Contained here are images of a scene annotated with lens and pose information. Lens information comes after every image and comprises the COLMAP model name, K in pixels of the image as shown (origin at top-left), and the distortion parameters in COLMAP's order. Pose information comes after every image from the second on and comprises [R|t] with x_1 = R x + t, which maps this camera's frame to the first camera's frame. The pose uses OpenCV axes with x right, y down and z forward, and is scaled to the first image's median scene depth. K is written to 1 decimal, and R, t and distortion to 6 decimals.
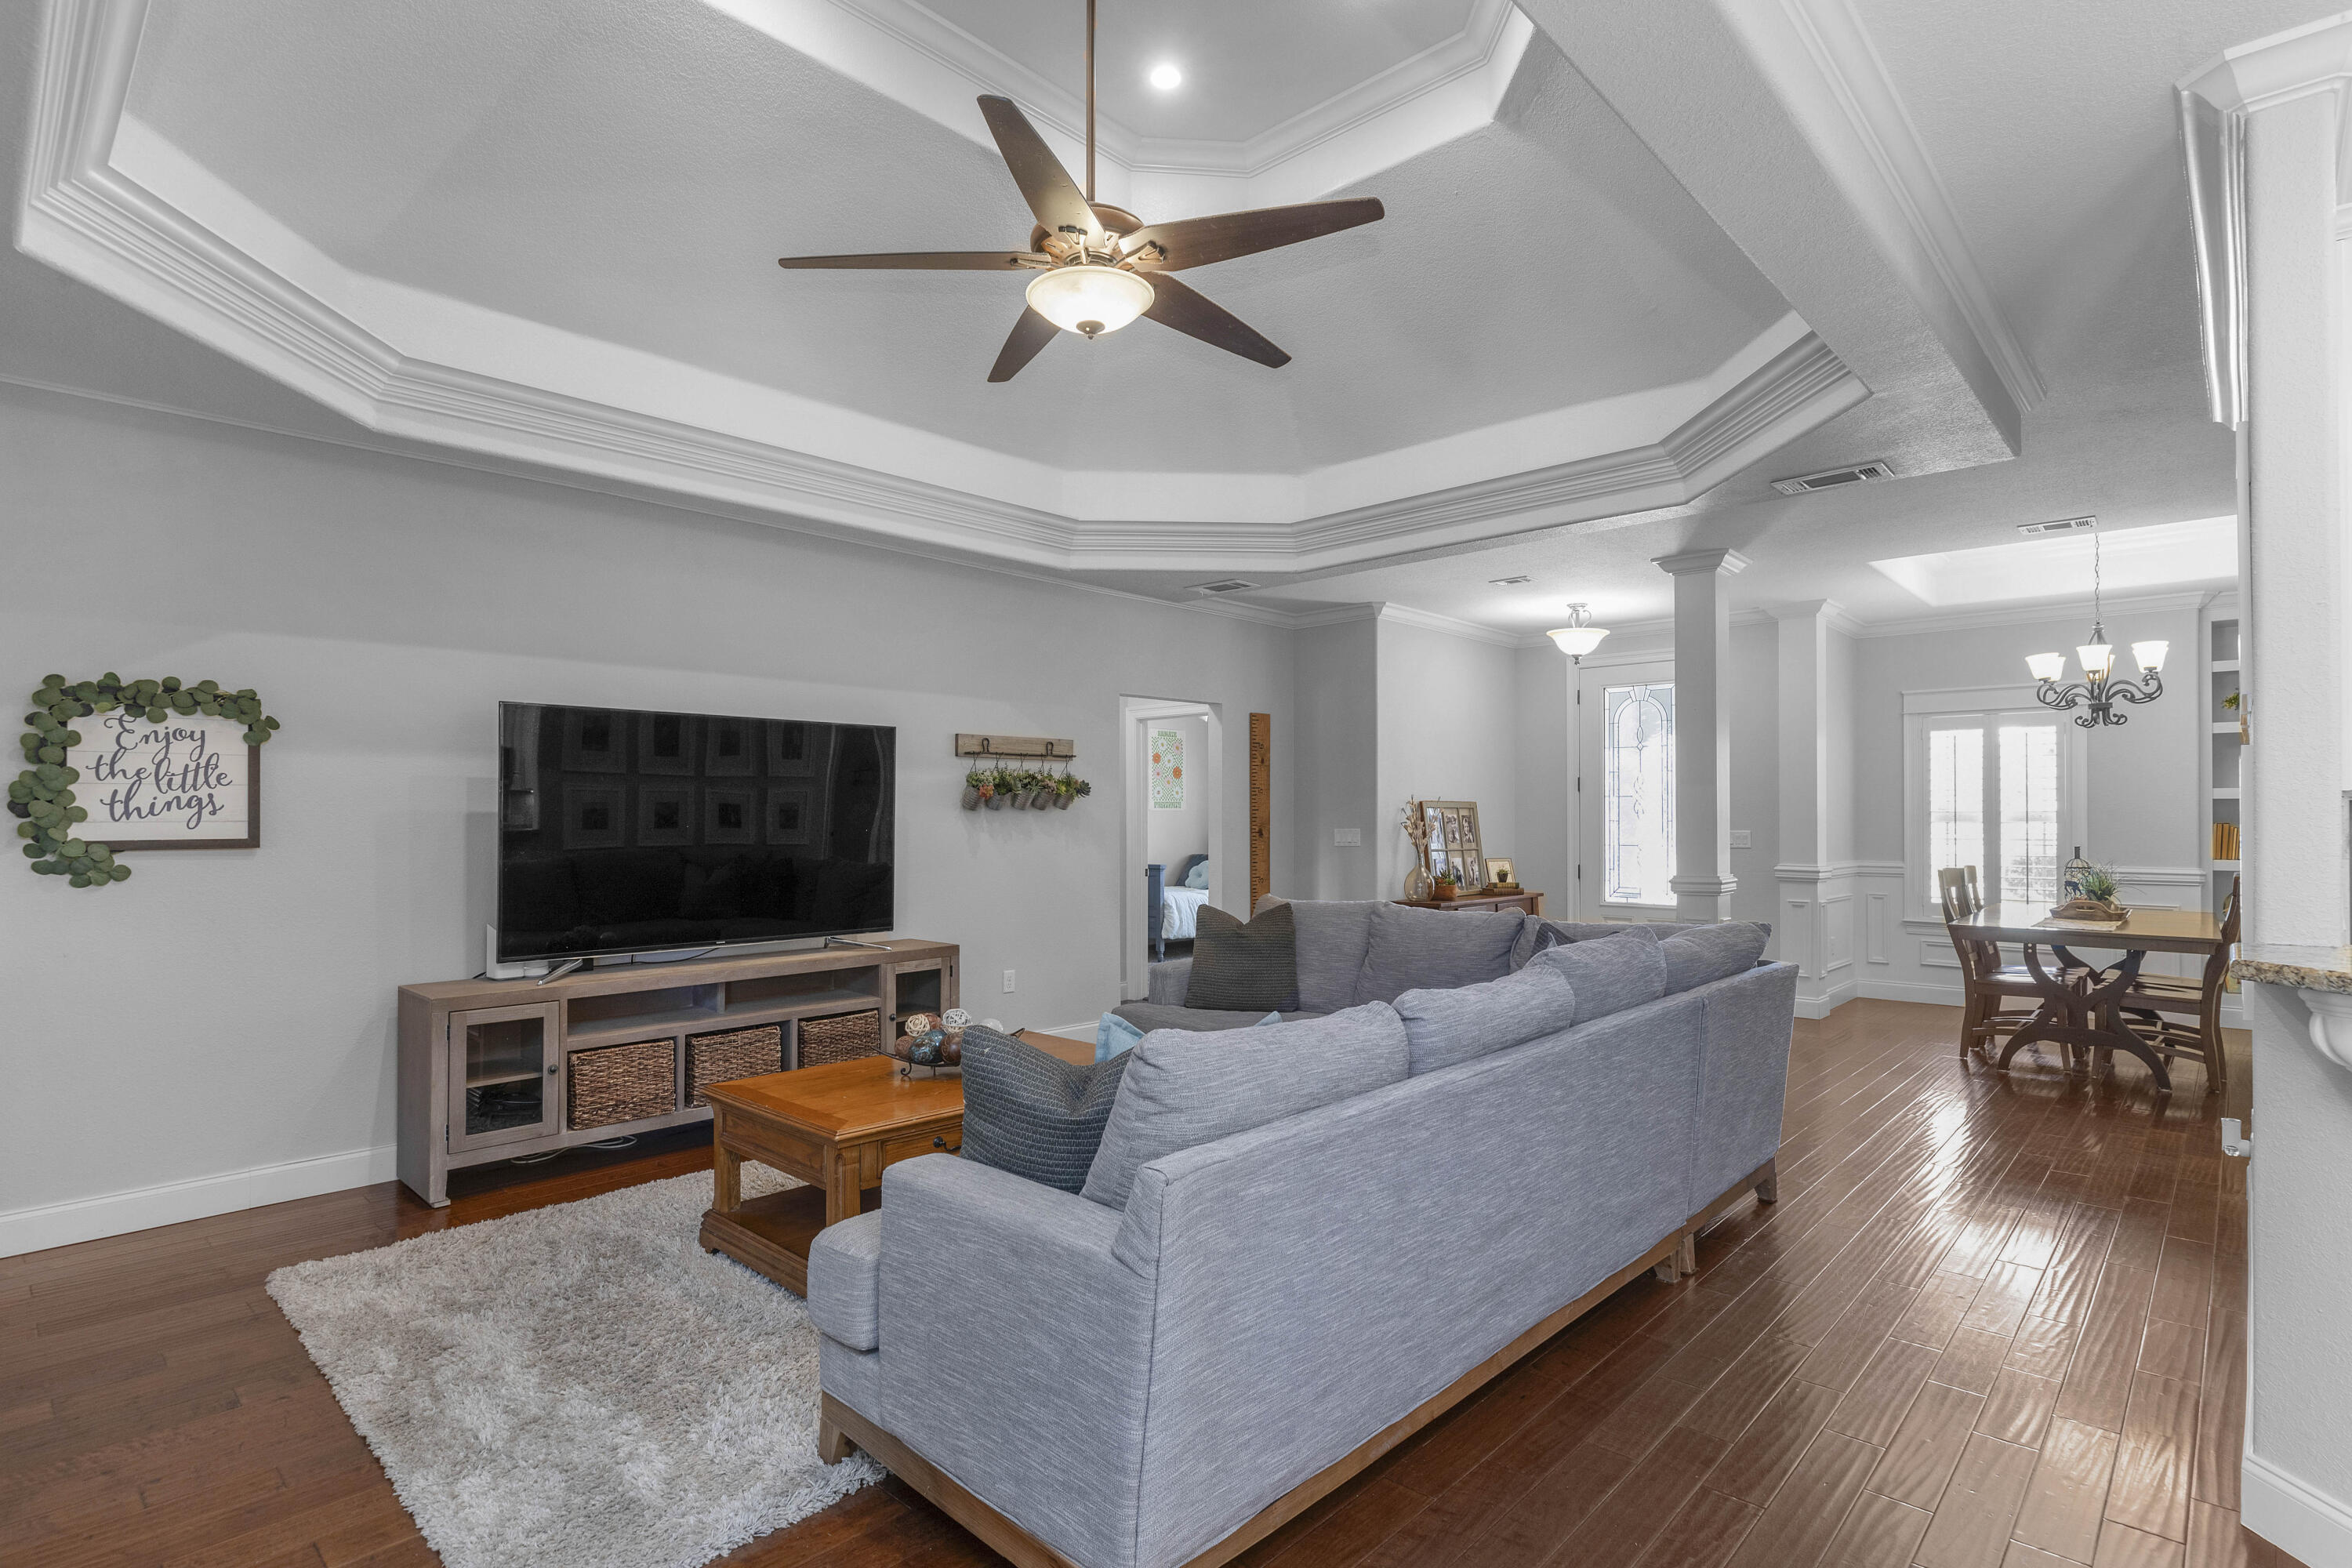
lens RADIAL K [[1165.2, 0, 1177.8], [0, 1165.2, 804.9], [0, 0, 1]] dist [-0.002412, 0.001097]
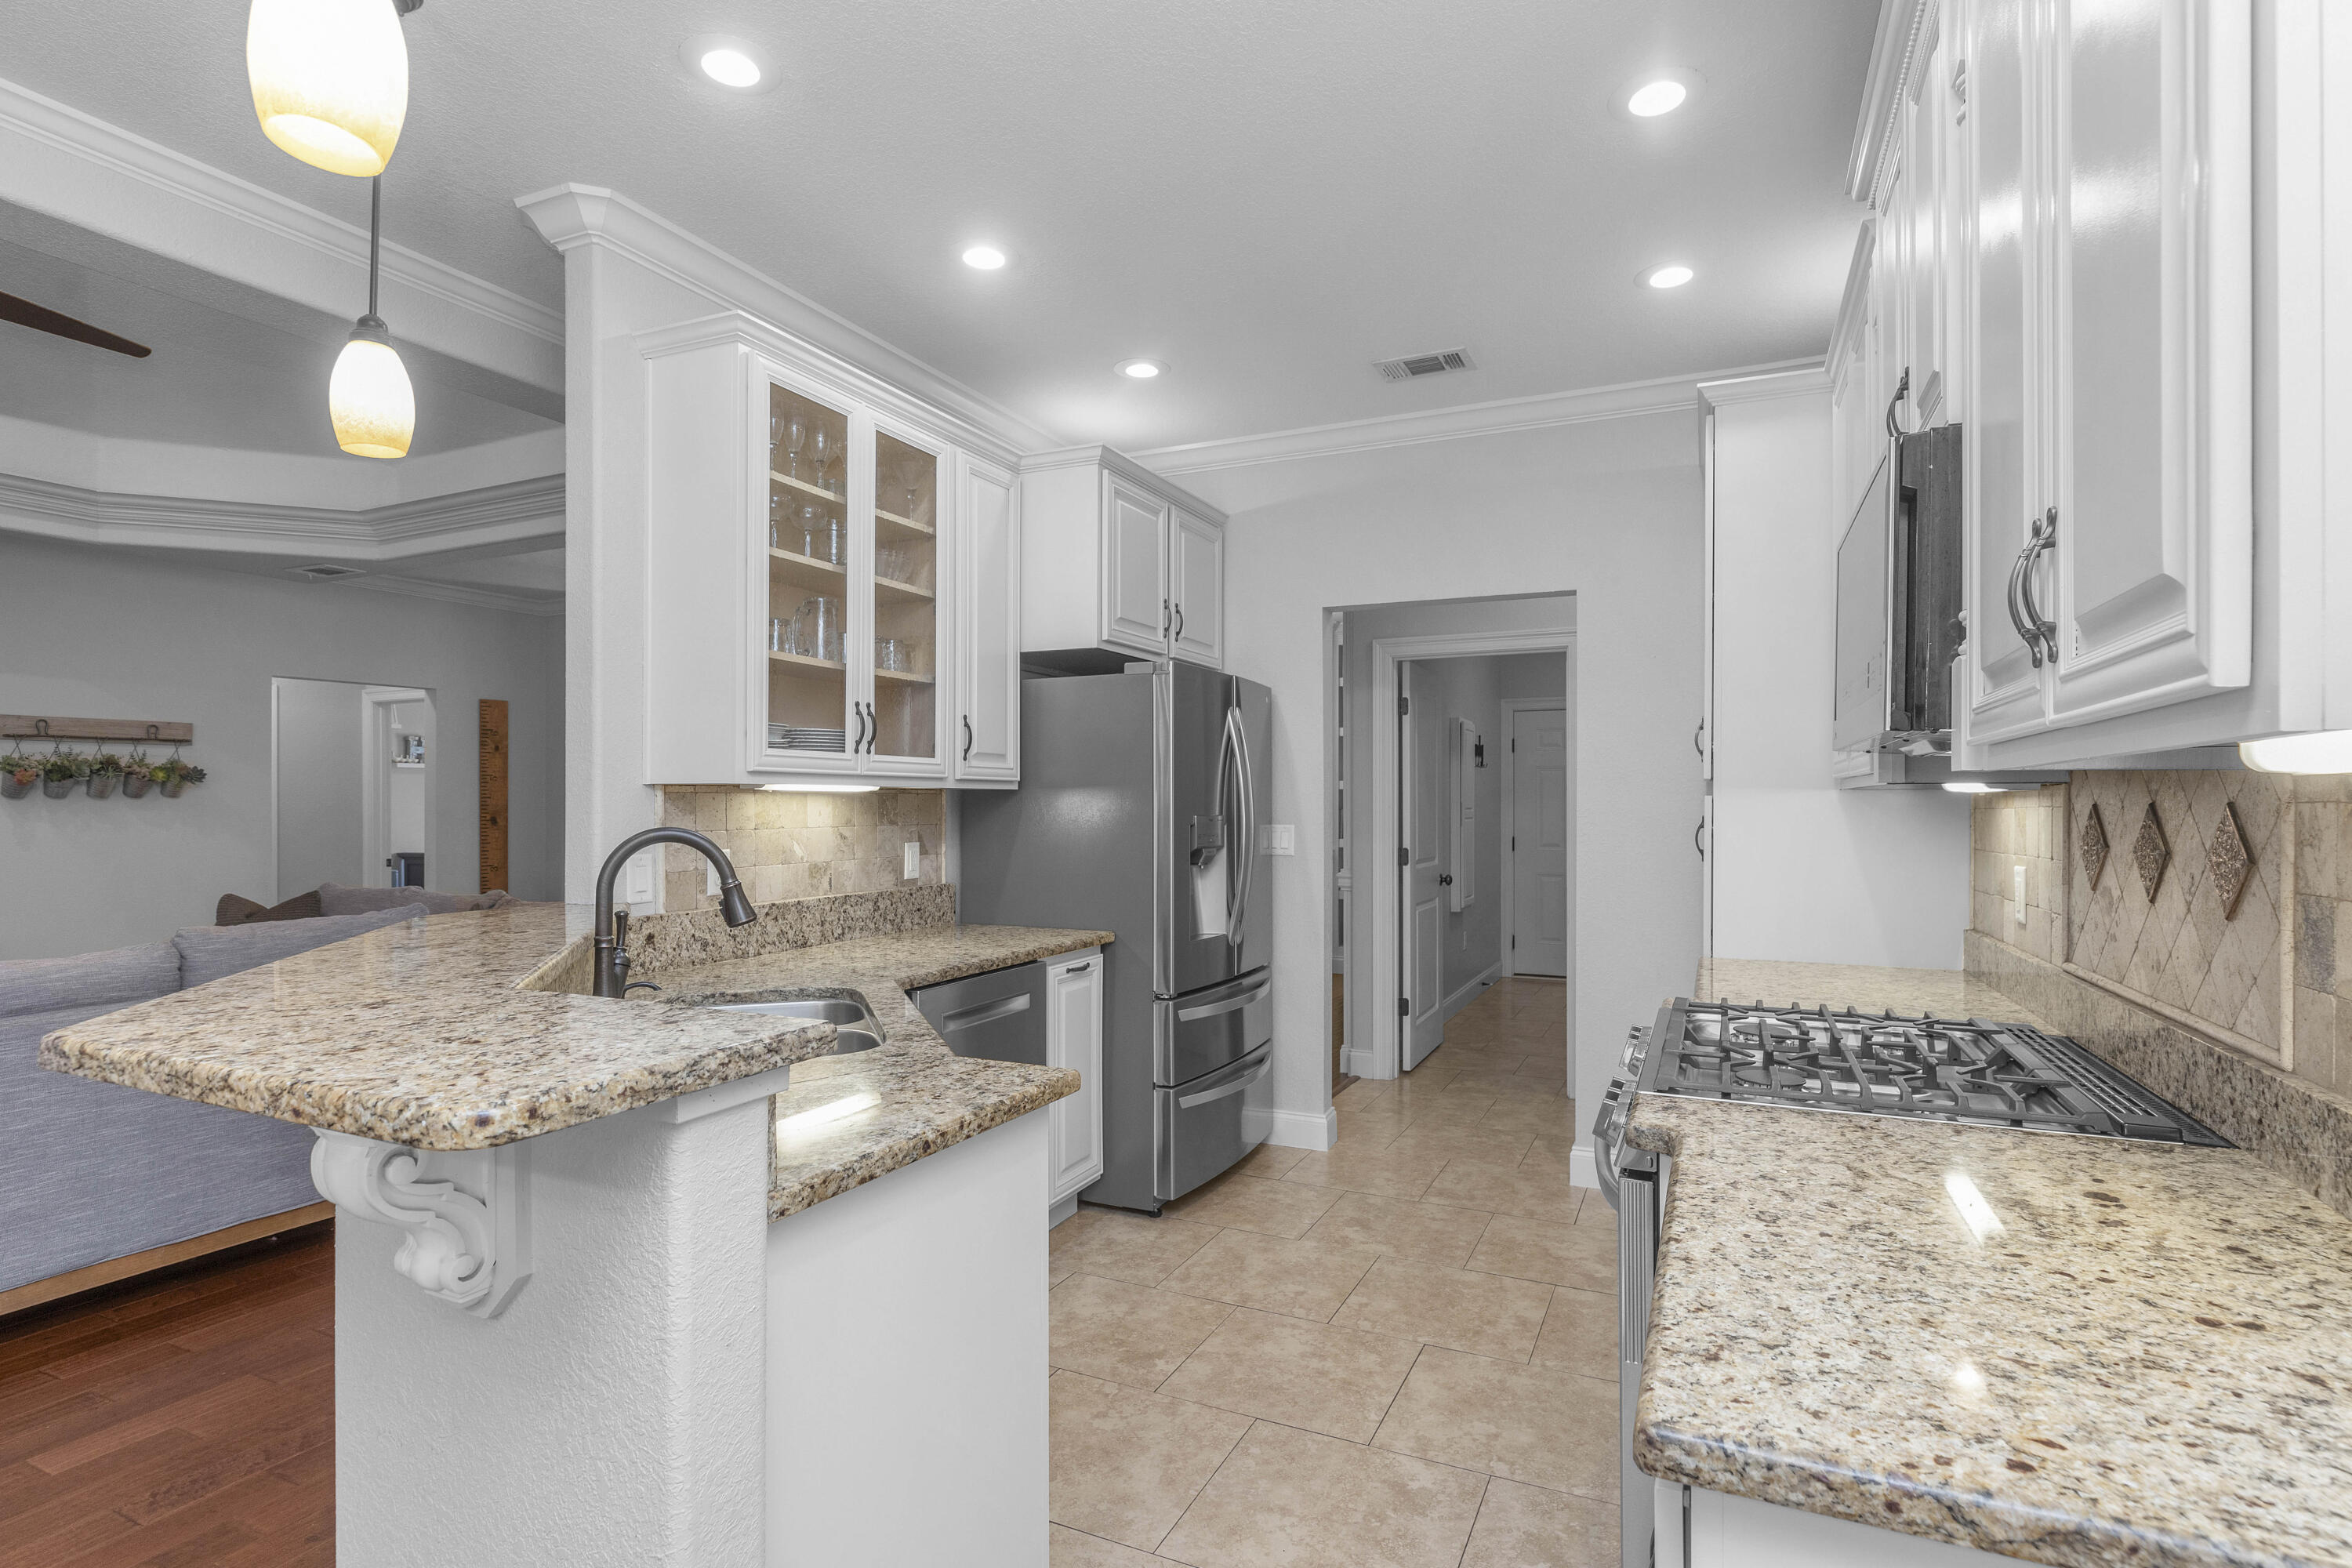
lens RADIAL K [[1165.2, 0, 1177.8], [0, 1165.2, 804.9], [0, 0, 1]] dist [-0.002412, 0.001097]
pose [[0.951589, -0.002668, 0.307361, 0.430413], [-0.000114, 0.999959, 0.009032, 0.001832], [-0.307373, -0.008630, 0.951550, -0.160571]]
